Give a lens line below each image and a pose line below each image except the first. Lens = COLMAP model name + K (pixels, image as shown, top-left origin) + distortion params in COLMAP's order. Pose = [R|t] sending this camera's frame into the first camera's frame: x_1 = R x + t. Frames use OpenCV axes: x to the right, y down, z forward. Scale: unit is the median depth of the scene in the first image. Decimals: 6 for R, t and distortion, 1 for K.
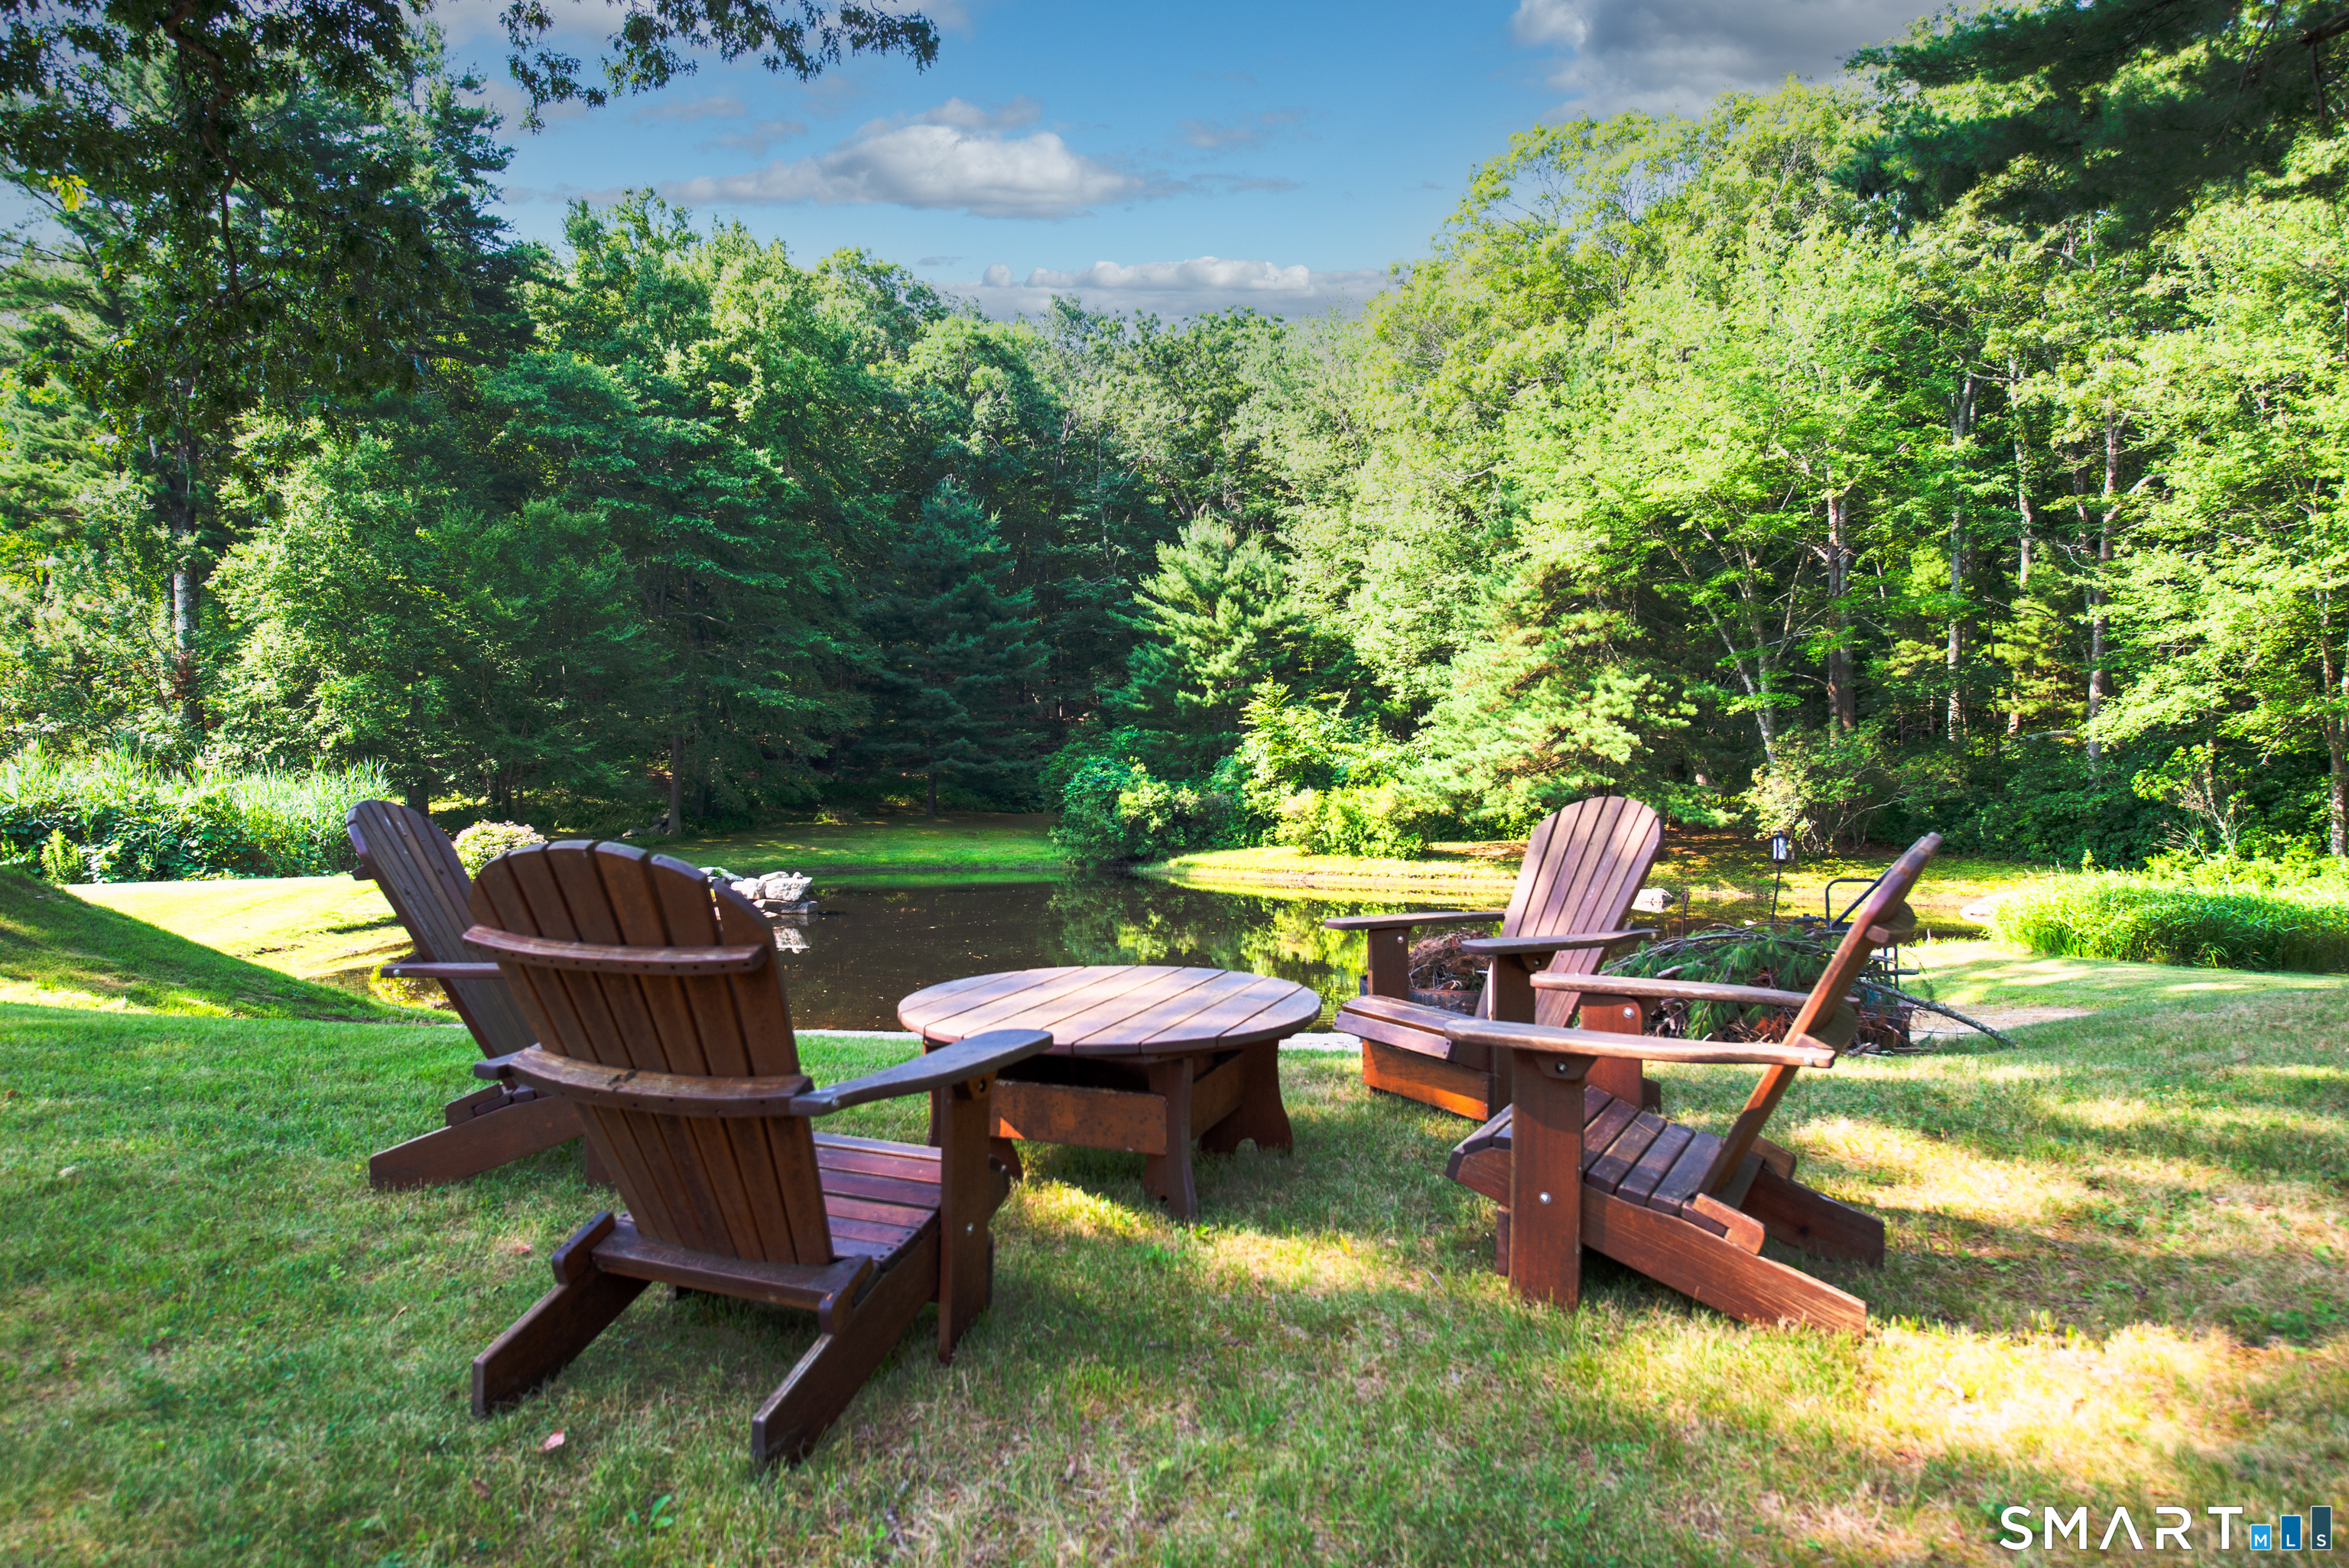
lens RADIAL K [[1523.9, 0, 1174.5], [0, 1523.9, 784.0], [0, 0, 1]] dist [-0.005483, -0.004853]
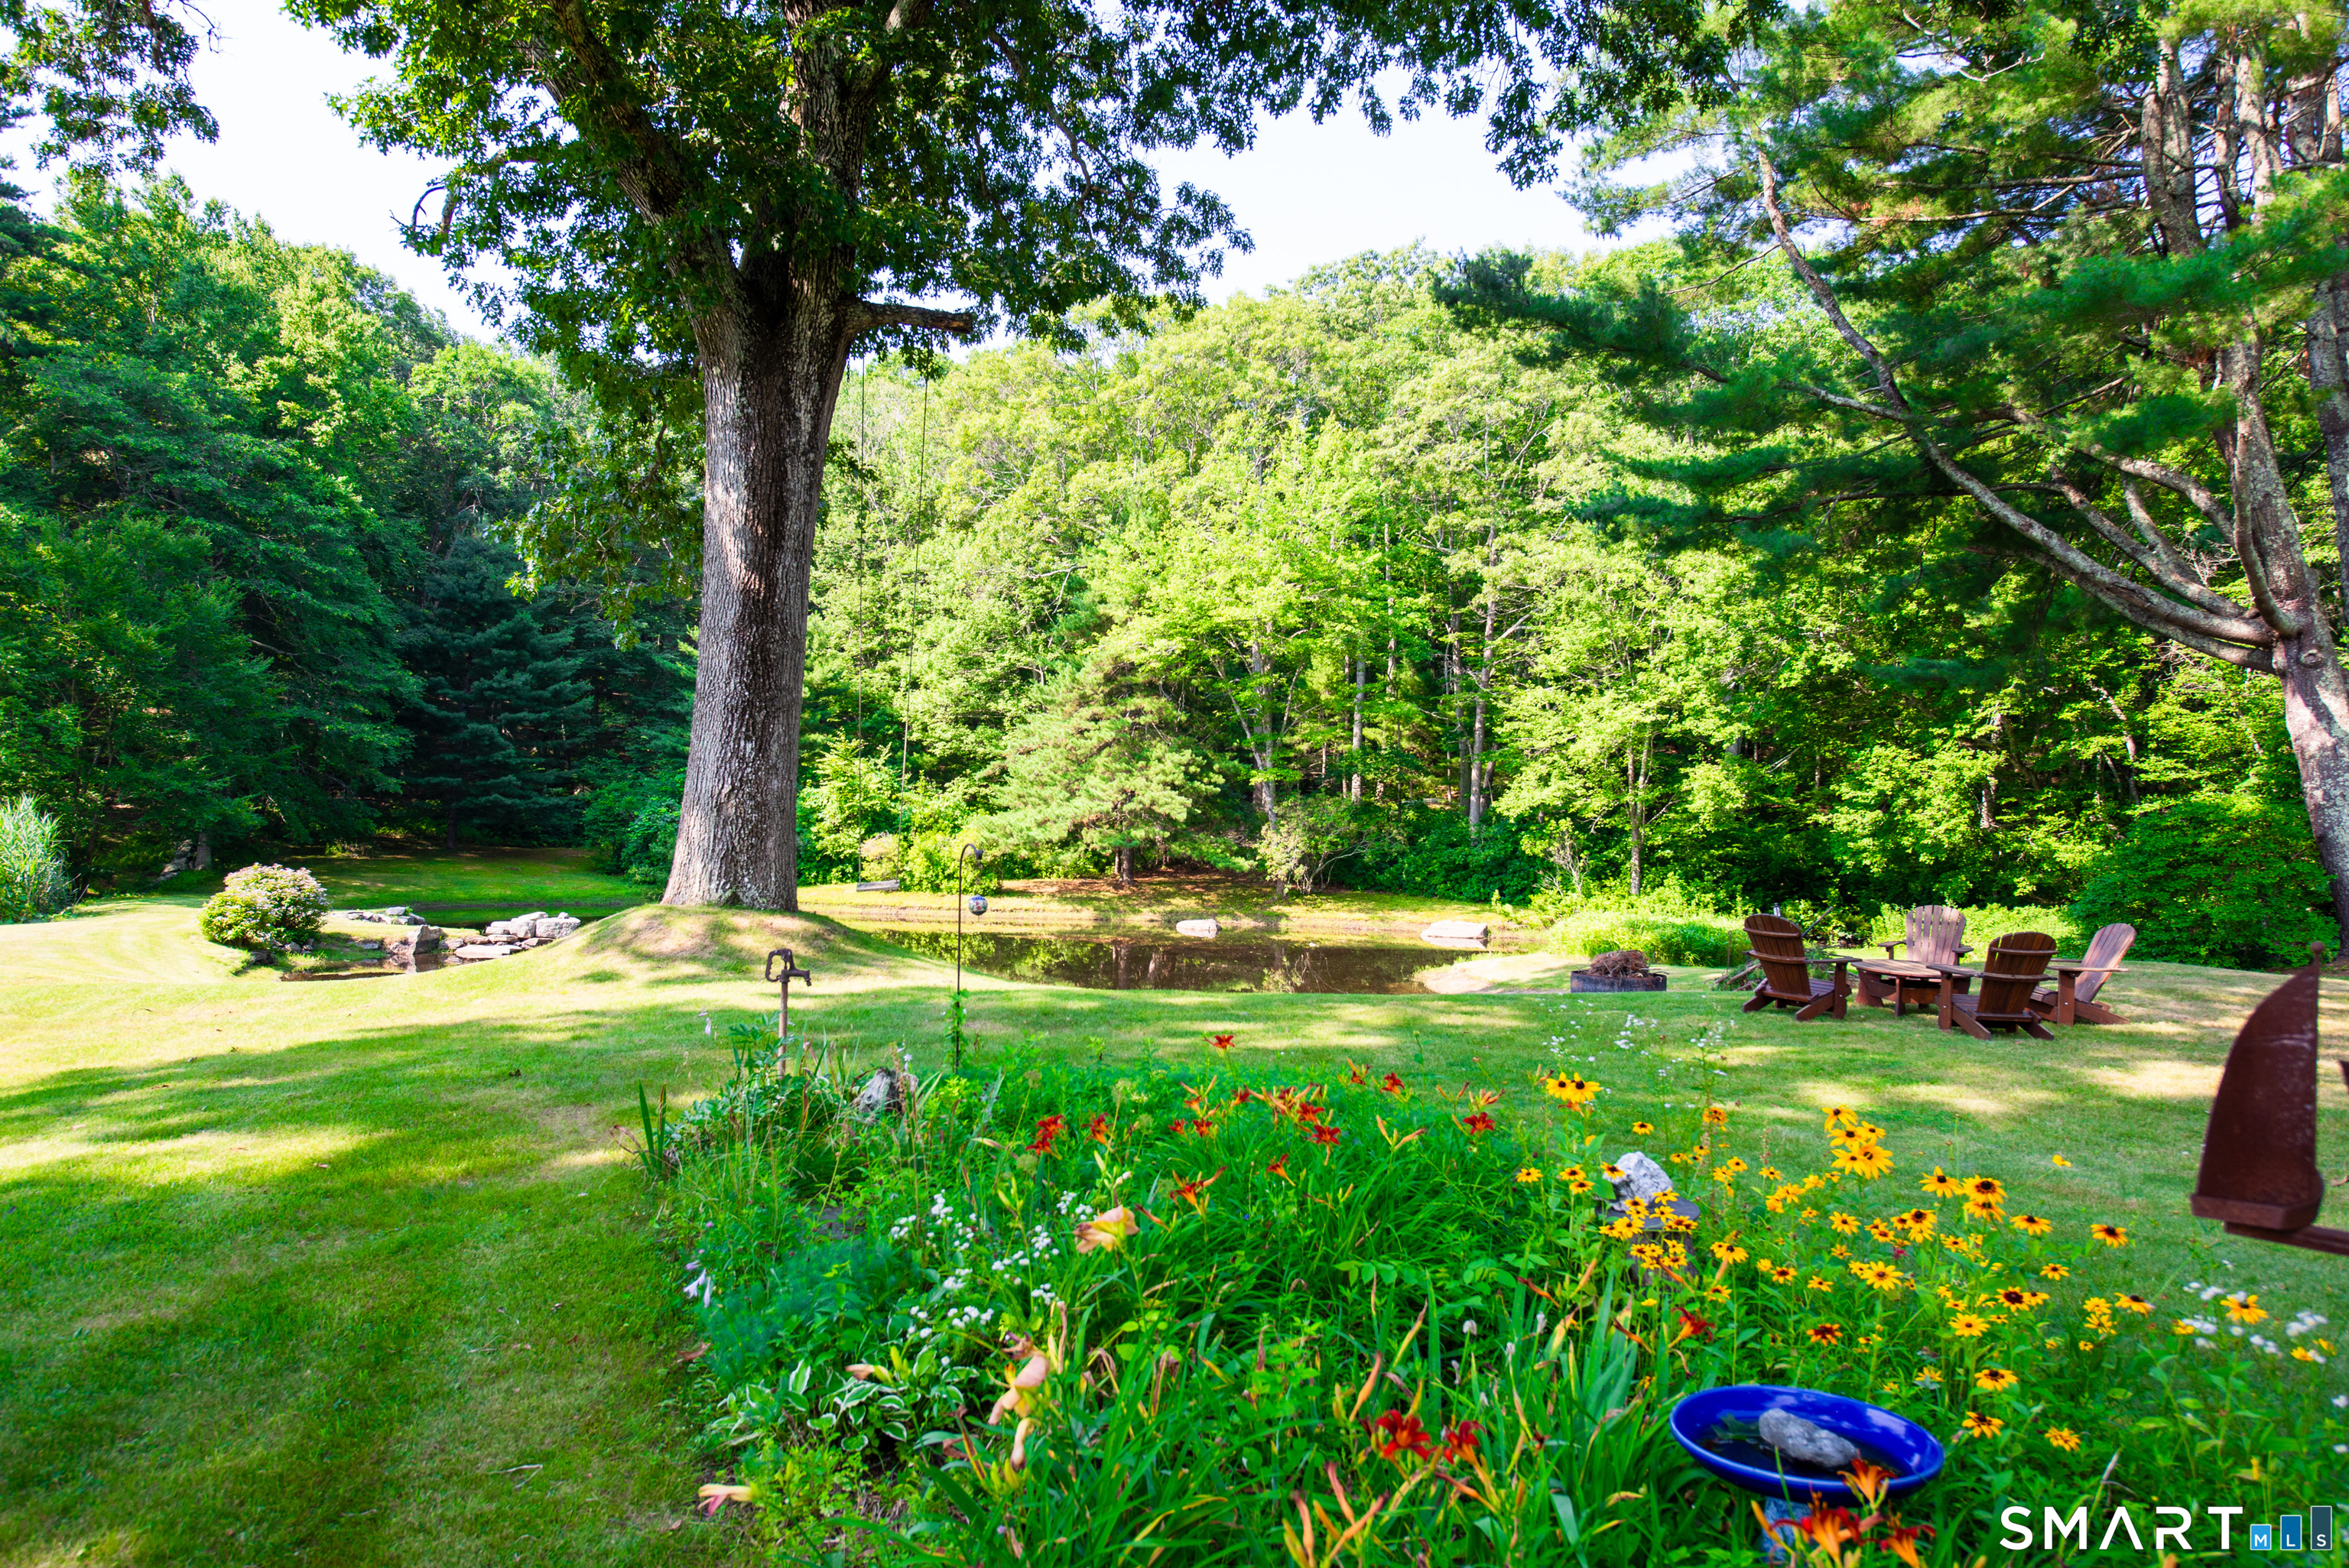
lens RADIAL K [[1523.9, 0, 1174.5], [0, 1523.9, 784.0], [0, 0, 1]] dist [-0.005483, -0.004853]
pose [[0.897428, 0.030326, 0.440117, -0.248515], [-0.022111, 0.999473, -0.023783, -0.012735], [-0.440606, 0.011612, 0.897625, -0.128919]]
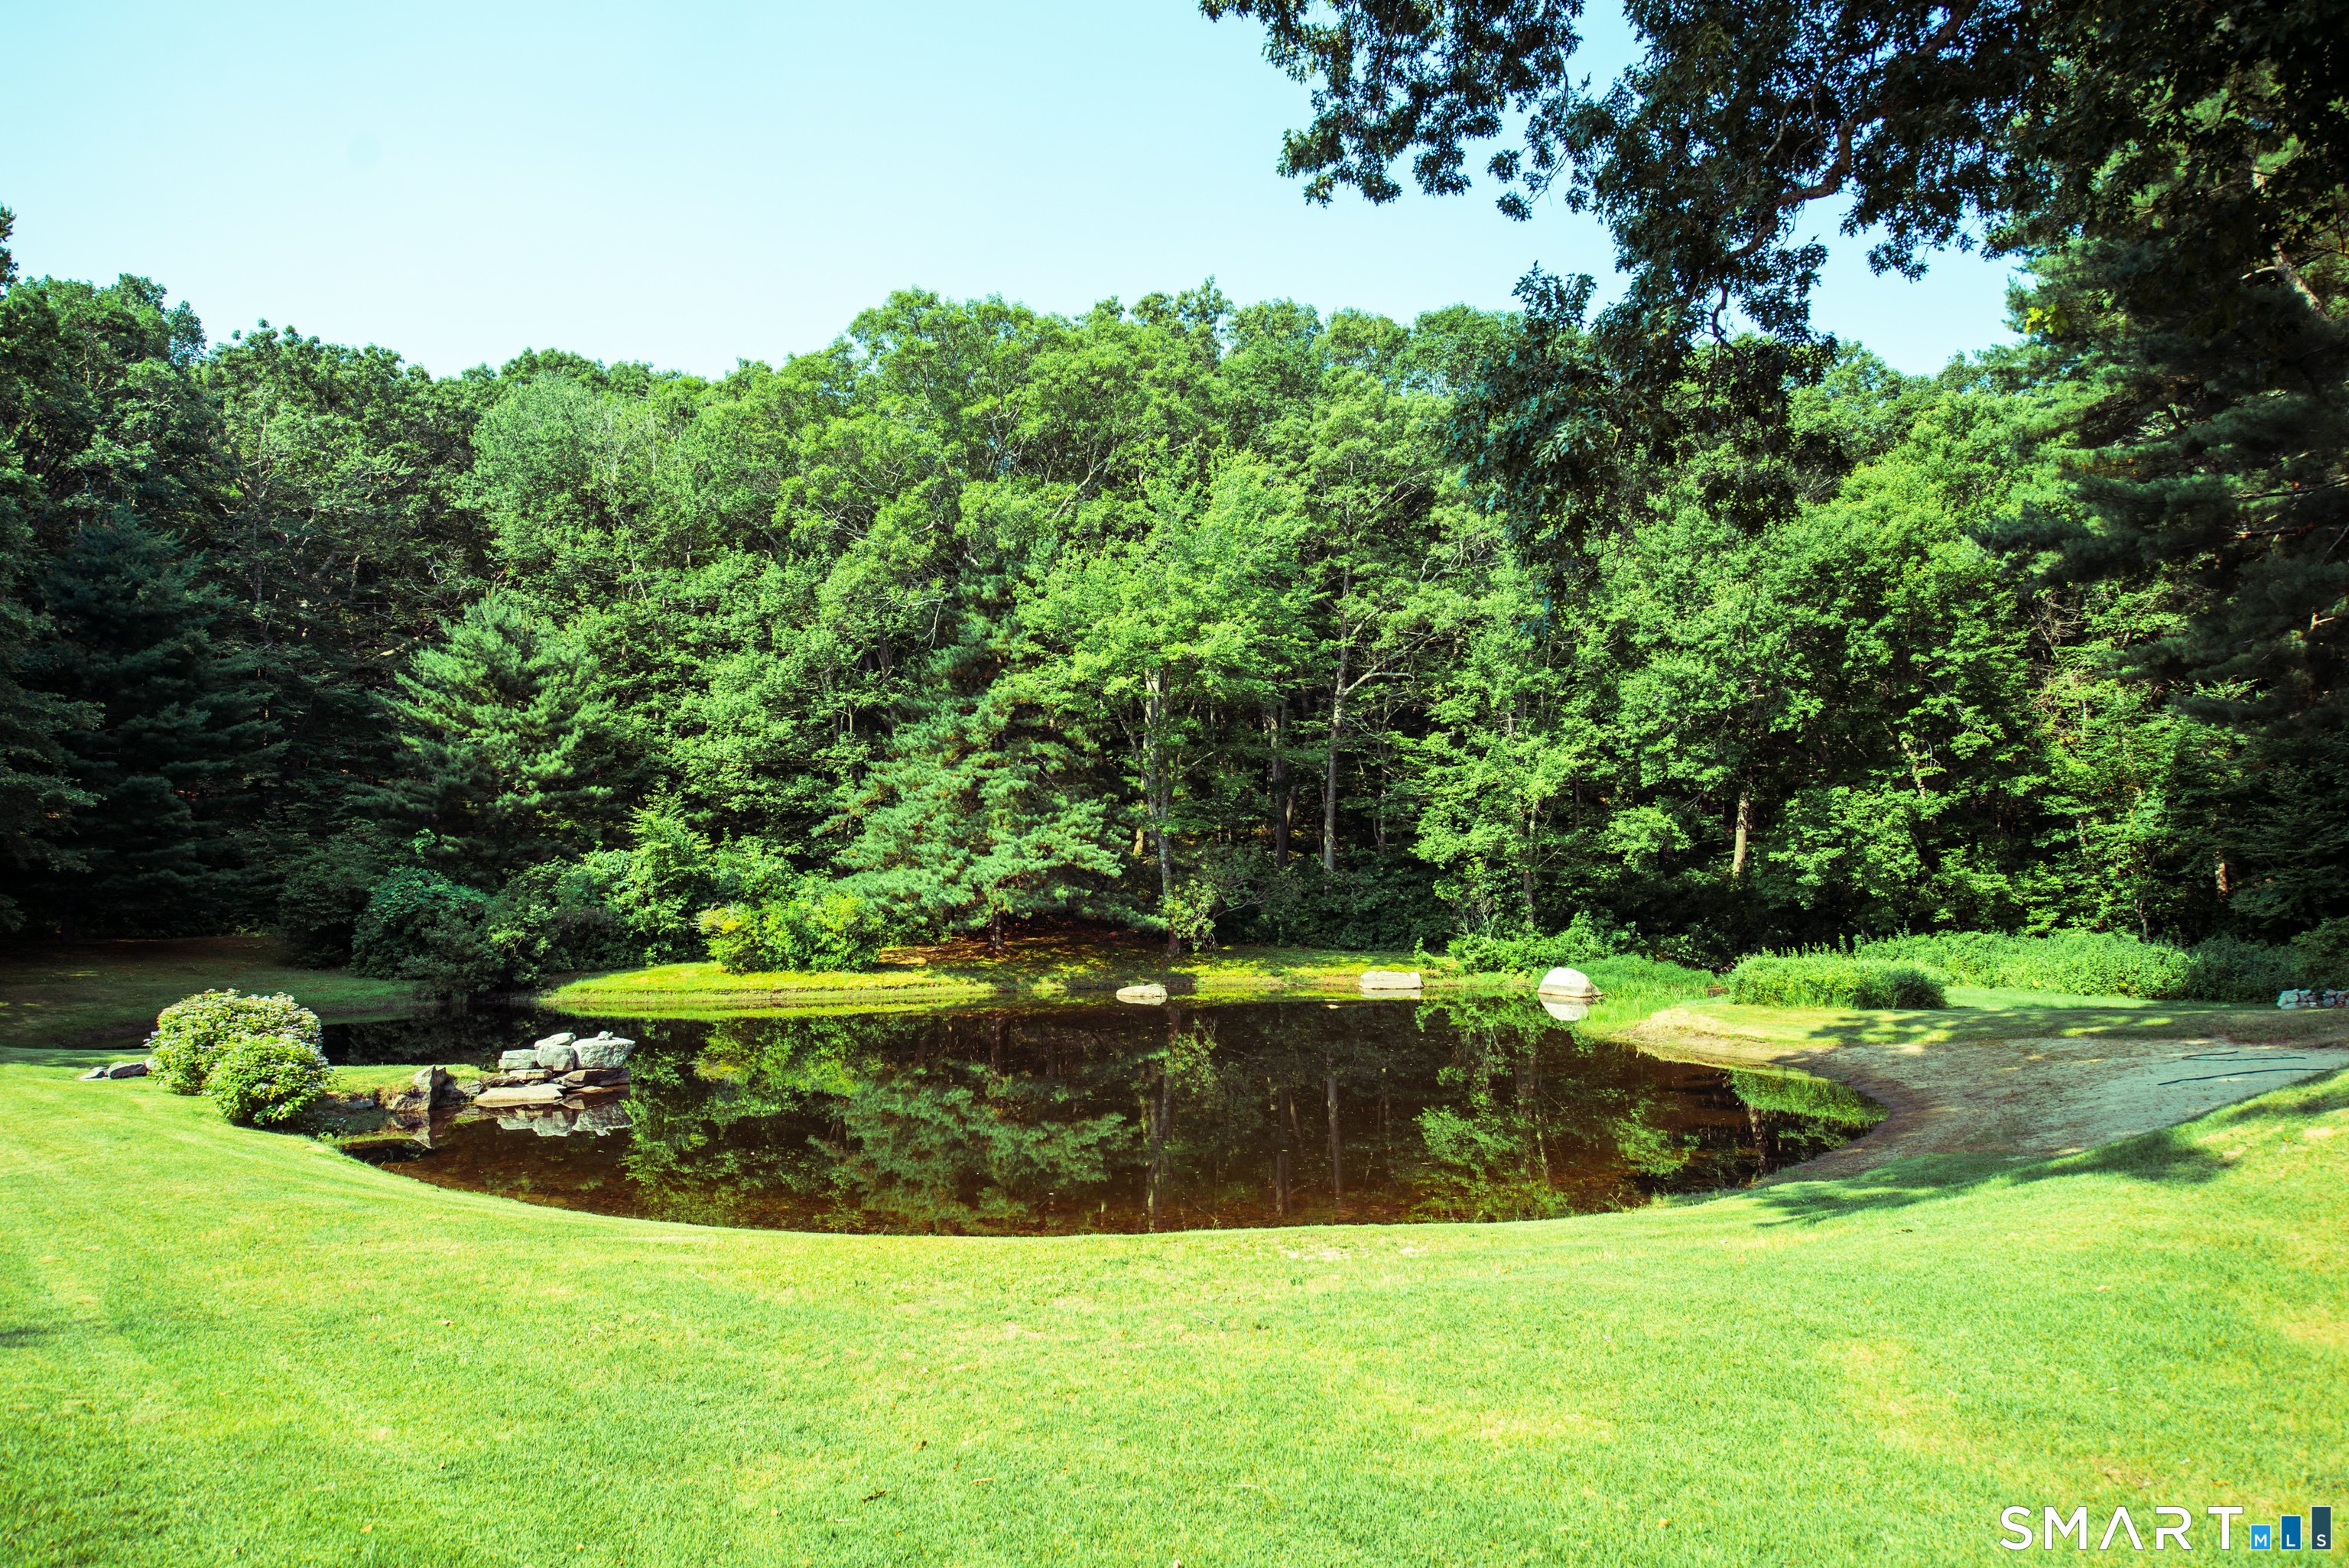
lens RADIAL K [[1453.6, 0, 1174.5], [0, 1453.6, 784.0], [0, 0, 1]] dist [-0.004623, -0.001626]
pose [[0.679240, 0.038600, 0.732900, -0.444137], [0.007854, 0.998176, -0.059851, -0.016250], [-0.733874, 0.046409, 0.677699, 0.194616]]
